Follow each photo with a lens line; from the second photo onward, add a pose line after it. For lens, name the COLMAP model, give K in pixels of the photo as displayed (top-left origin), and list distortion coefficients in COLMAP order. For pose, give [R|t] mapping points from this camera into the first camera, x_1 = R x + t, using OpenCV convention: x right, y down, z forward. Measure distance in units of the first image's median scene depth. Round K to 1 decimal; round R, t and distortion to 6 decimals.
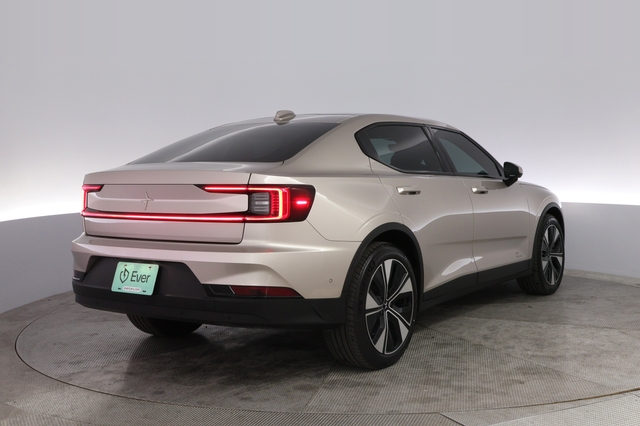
lens RADIAL K [[478.9, 0, 320.0], [0, 478.9, 213.0], [0, 0, 1]] dist [-0.002497, 0.000811]
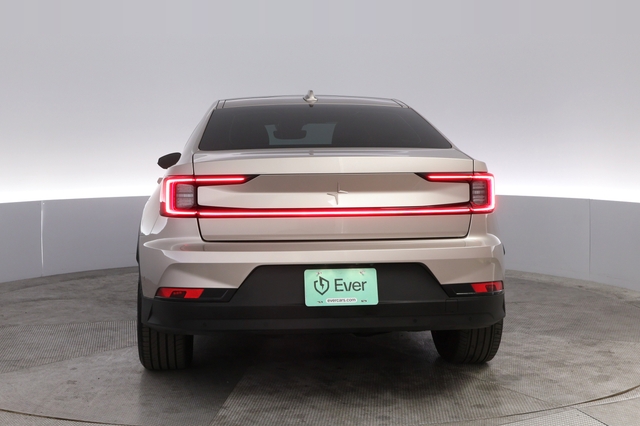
lens RADIAL K [[478.9, 0, 320.0], [0, 478.9, 213.0], [0, 0, 1]] dist [-0.002497, 0.000811]
pose [[0.929497, -0.049877, 0.365443, -0.703185], [0.040791, 0.998637, 0.032548, -0.021858], [-0.366568, -0.015346, 0.930265, 0.229513]]
